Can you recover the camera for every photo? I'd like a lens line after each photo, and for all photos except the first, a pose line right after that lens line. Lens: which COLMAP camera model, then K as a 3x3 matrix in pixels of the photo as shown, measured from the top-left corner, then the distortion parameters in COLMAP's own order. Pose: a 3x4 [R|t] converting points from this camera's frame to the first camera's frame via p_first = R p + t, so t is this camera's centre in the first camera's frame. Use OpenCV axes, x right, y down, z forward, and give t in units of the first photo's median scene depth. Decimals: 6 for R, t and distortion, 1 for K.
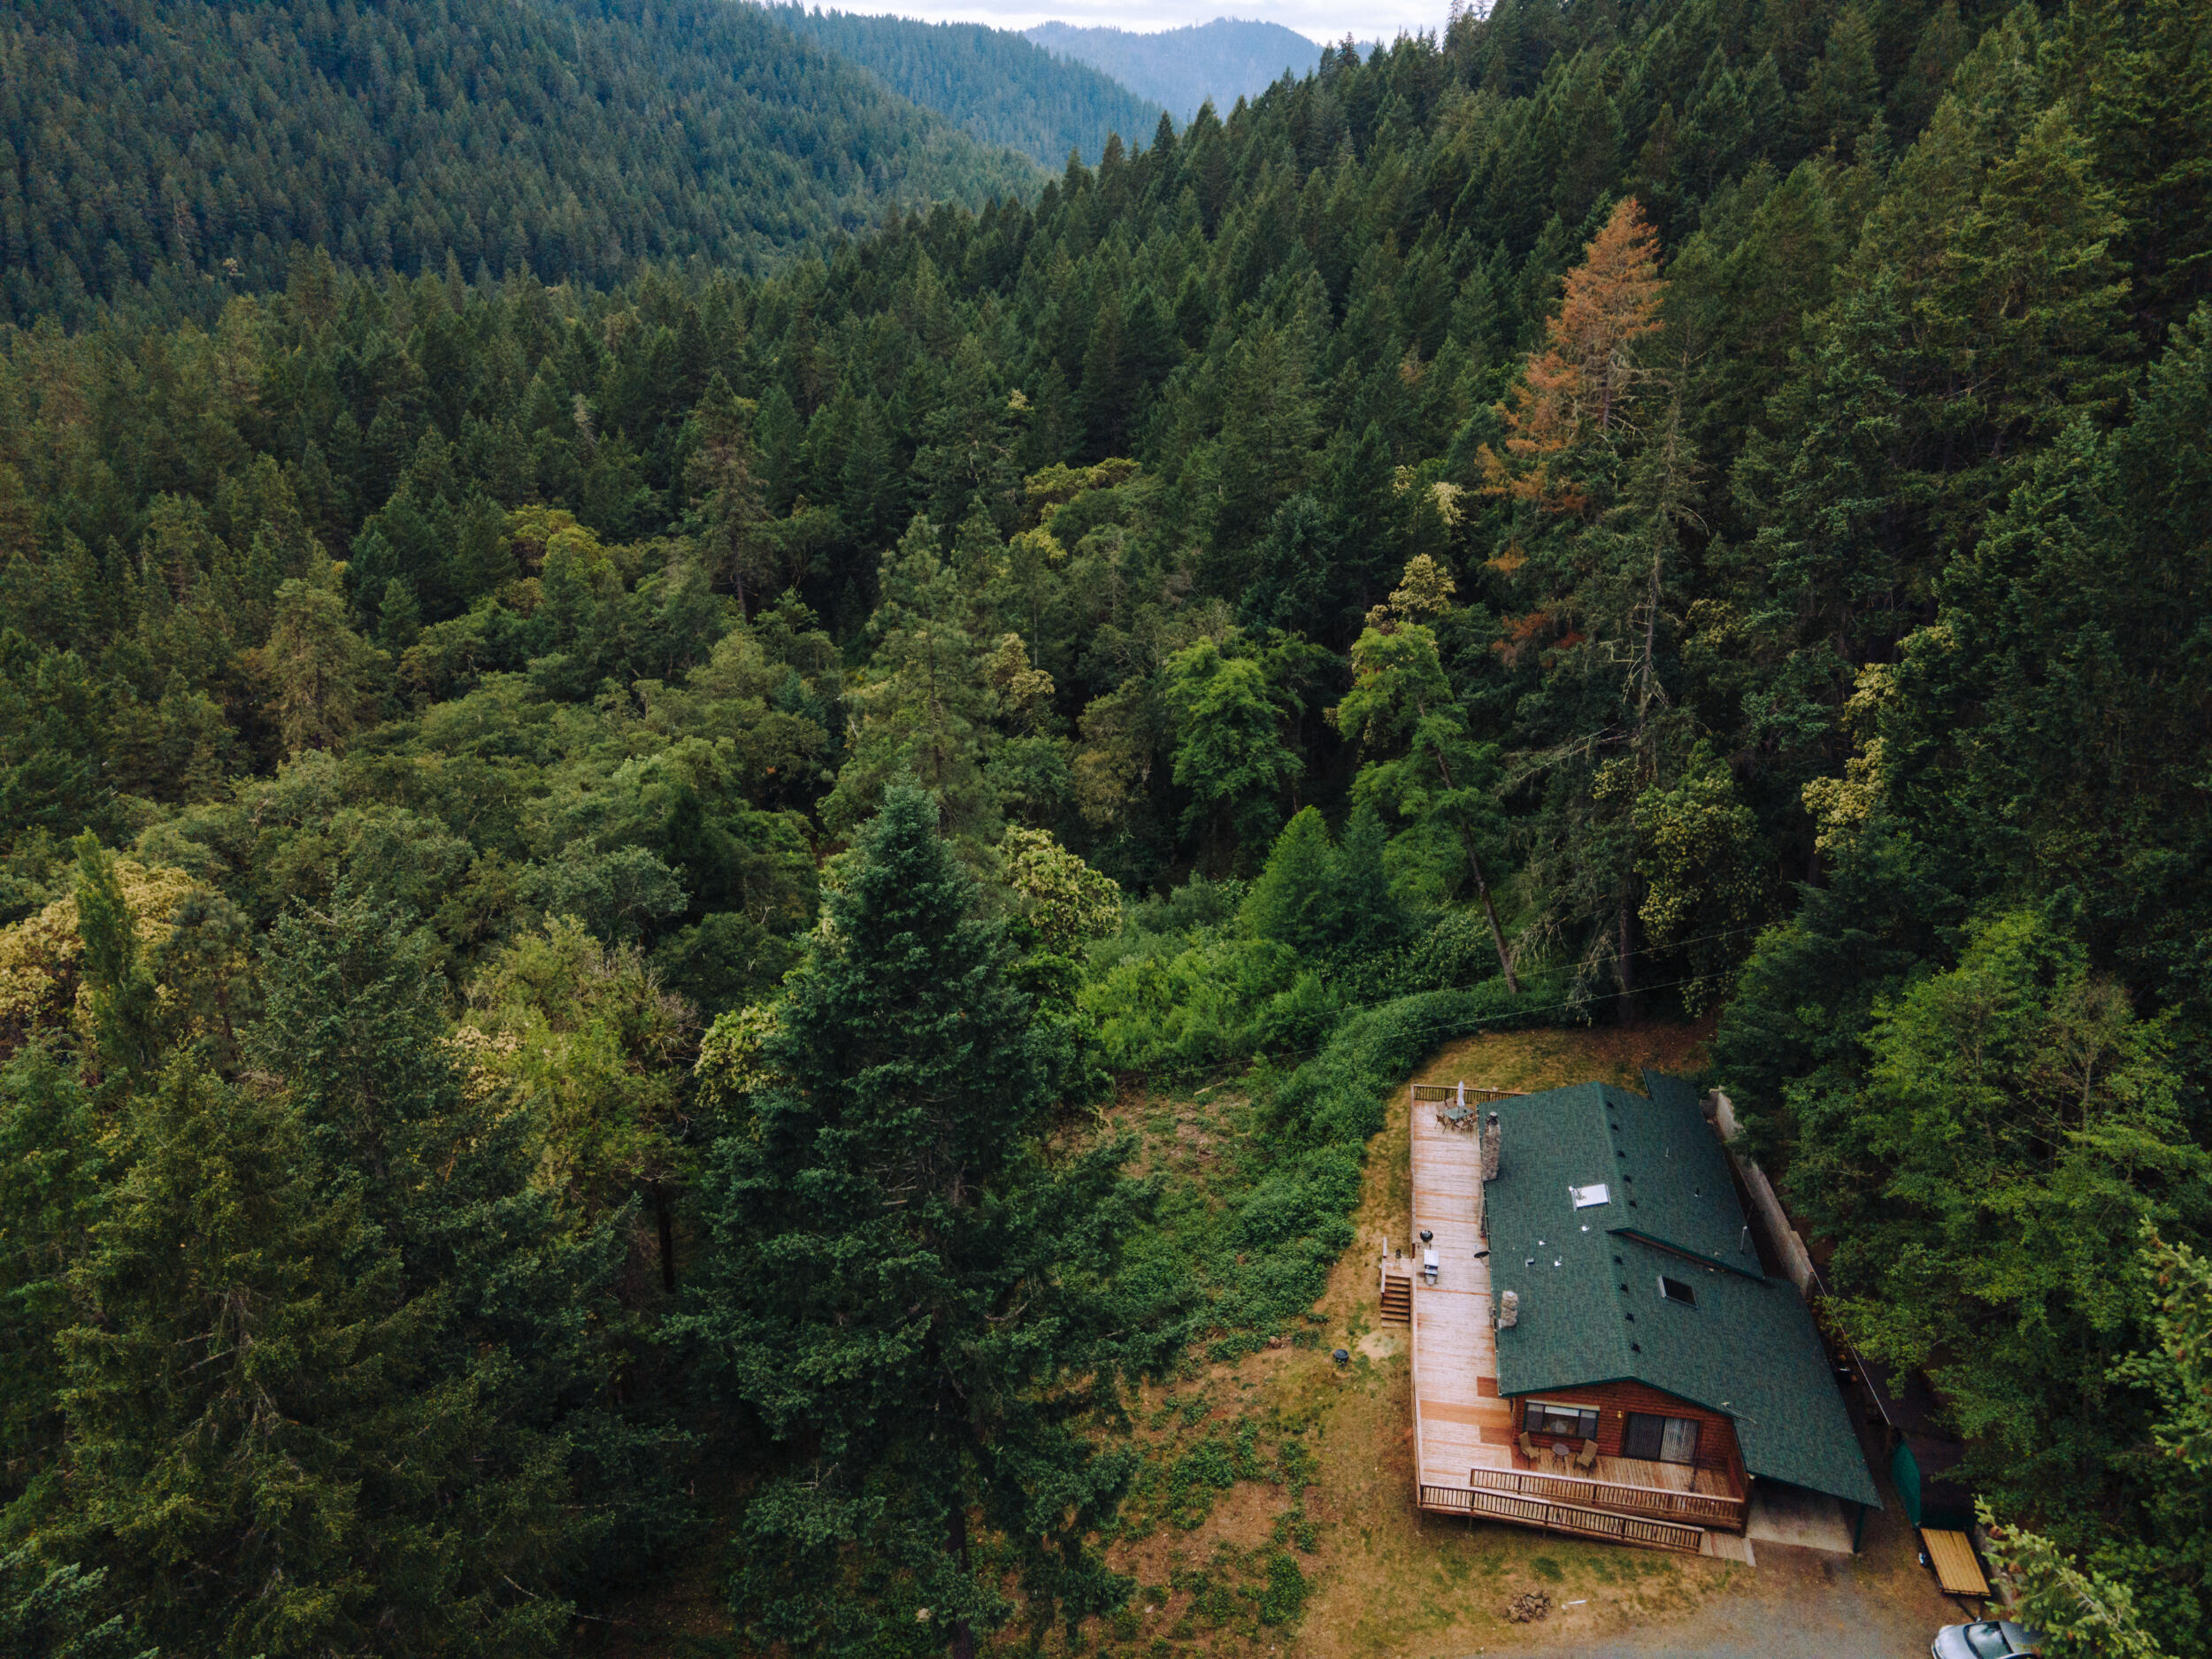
lens RADIAL K [[1608.3, 0, 1116.1], [0, 1608.3, 826.9], [0, 0, 1]] dist [0.022191, 0.021172]
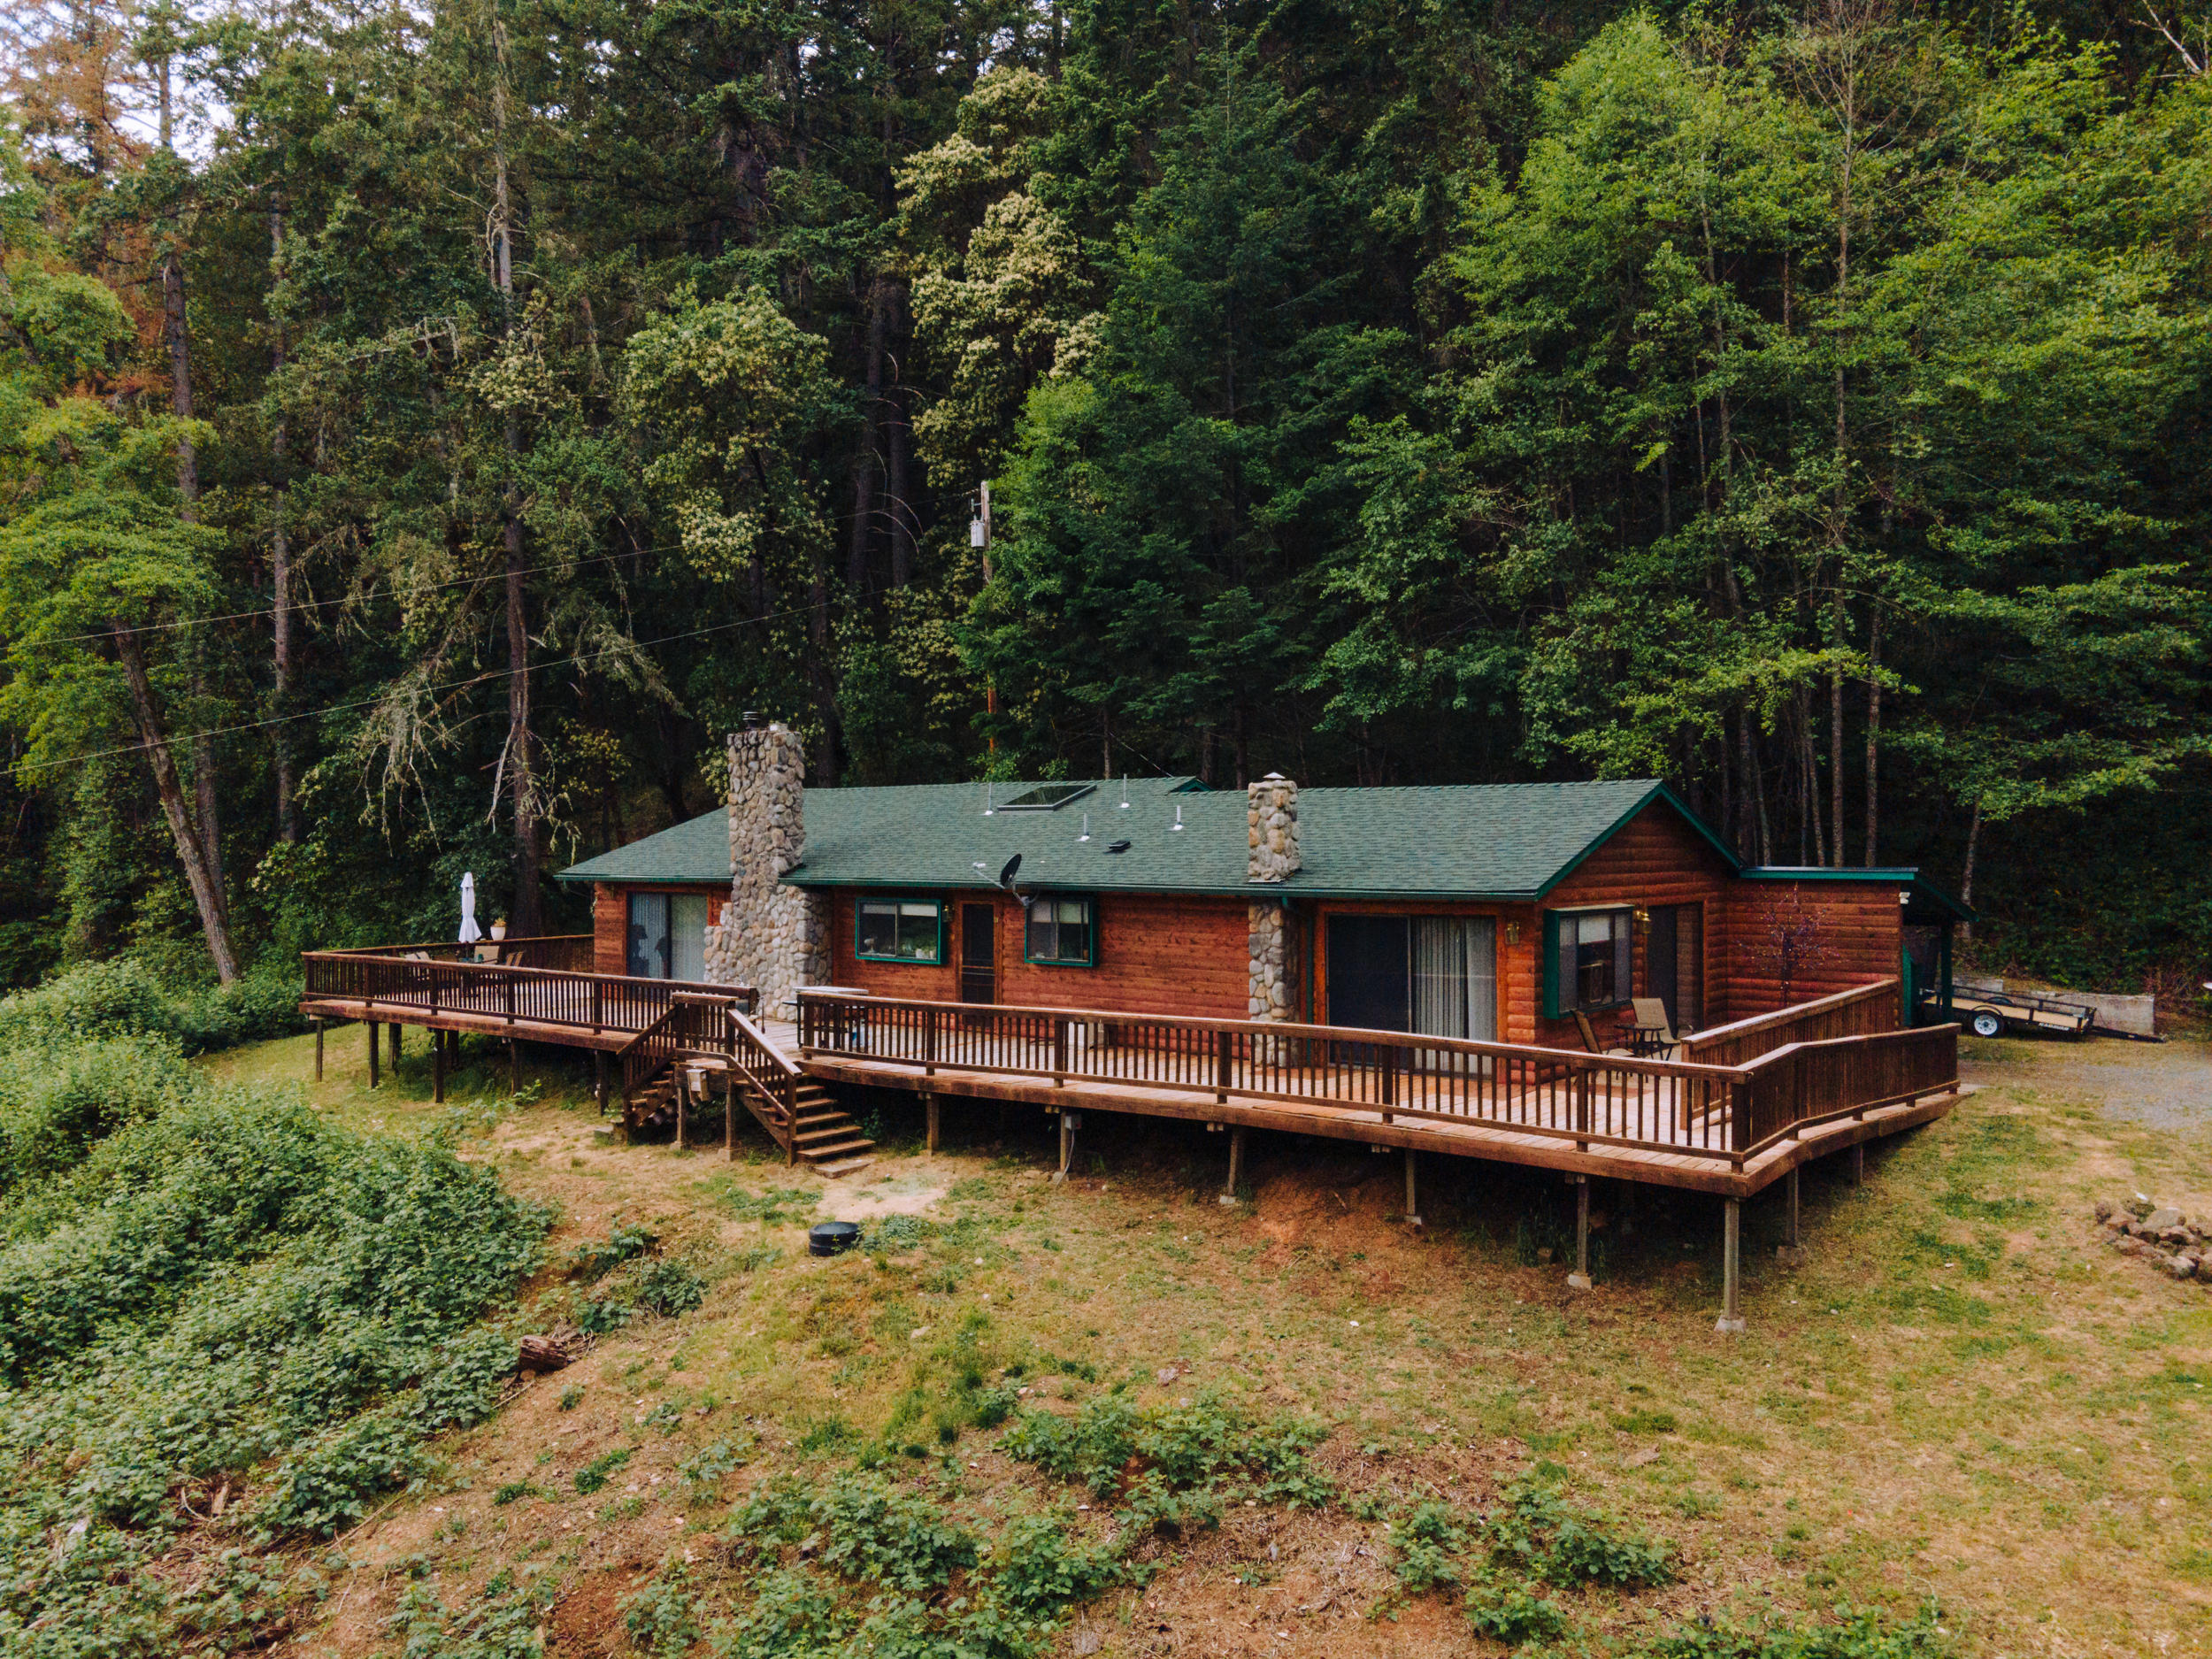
lens RADIAL K [[1608.3, 0, 1118.3], [0, 1608.3, 830.5], [0, 0, 1]] dist [0.022191, 0.021172]
pose [[0.478107, 0.006094, 0.878280, -0.090232], [0.317221, 0.931277, -0.179146, 0.361720], [-0.819014, 0.364260, 0.443317, 0.896758]]
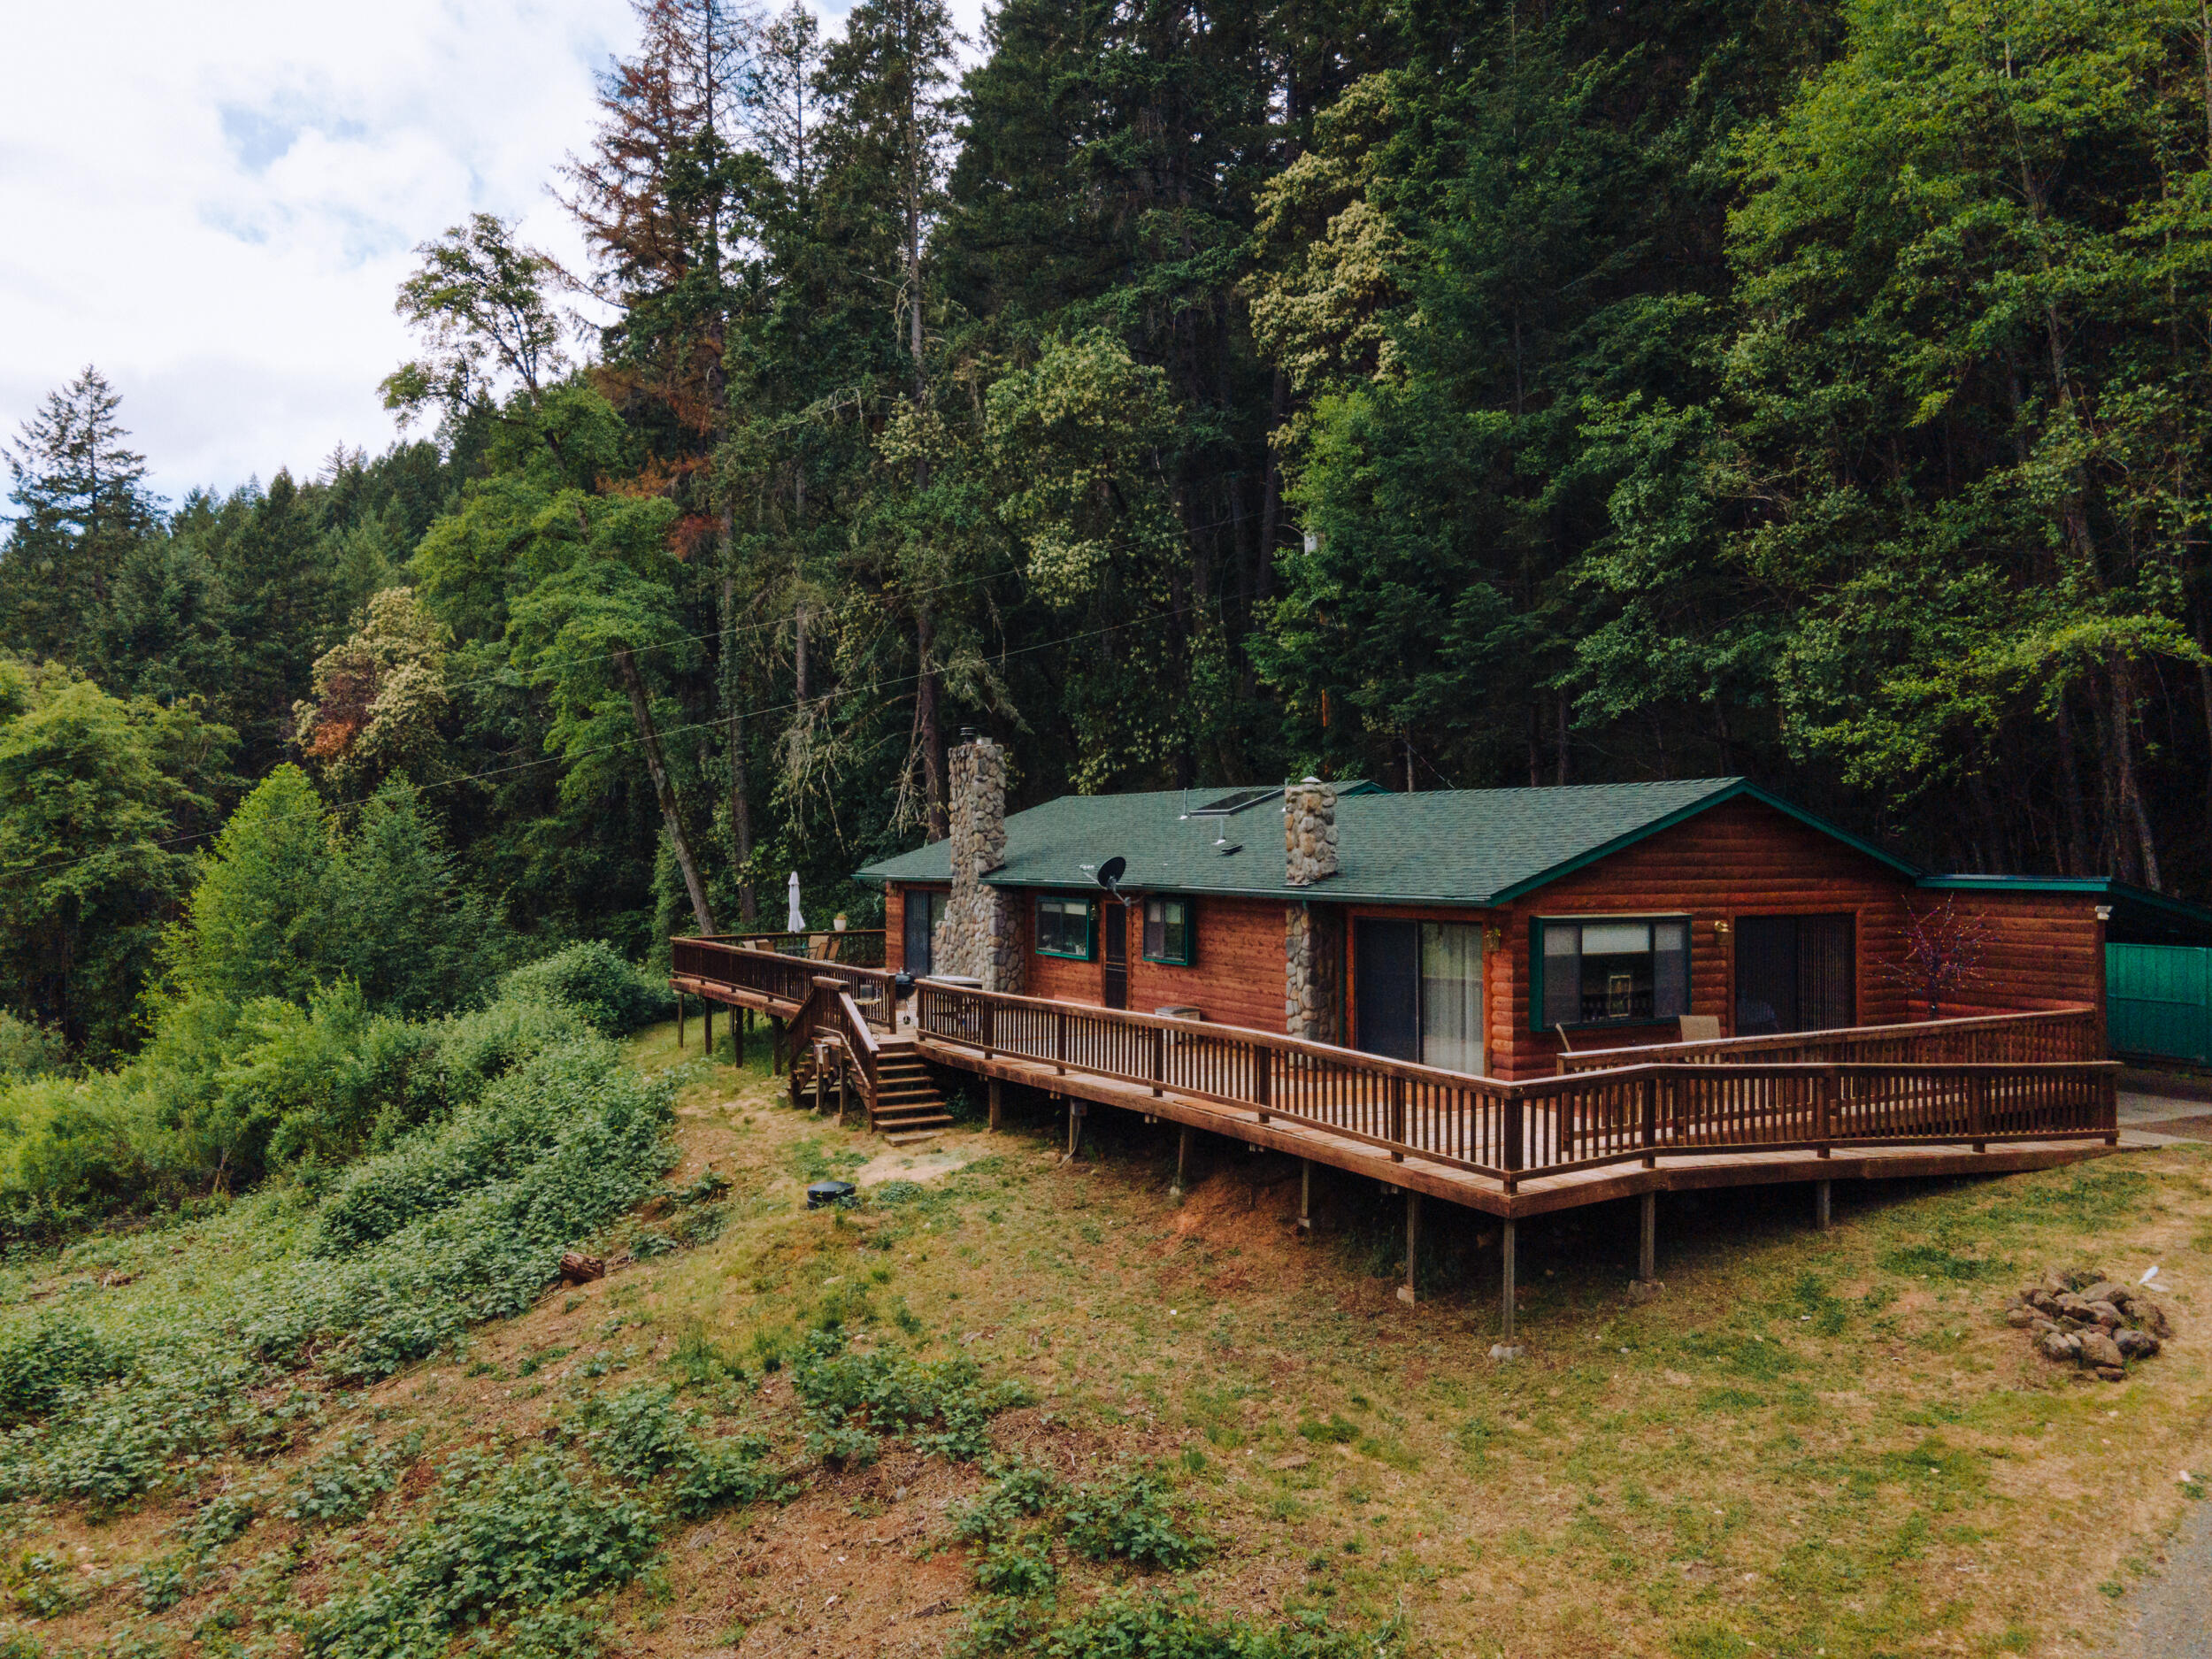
lens RADIAL K [[1608.3, 0, 1112.1], [0, 1608.3, 831.2], [0, 0, 1]] dist [0.022191, 0.021172]
pose [[0.771061, 0.006187, 0.636731, -0.020594], [0.229363, 0.930132, -0.286789, 0.402447], [-0.594018, 0.367174, 0.715769, 0.791786]]
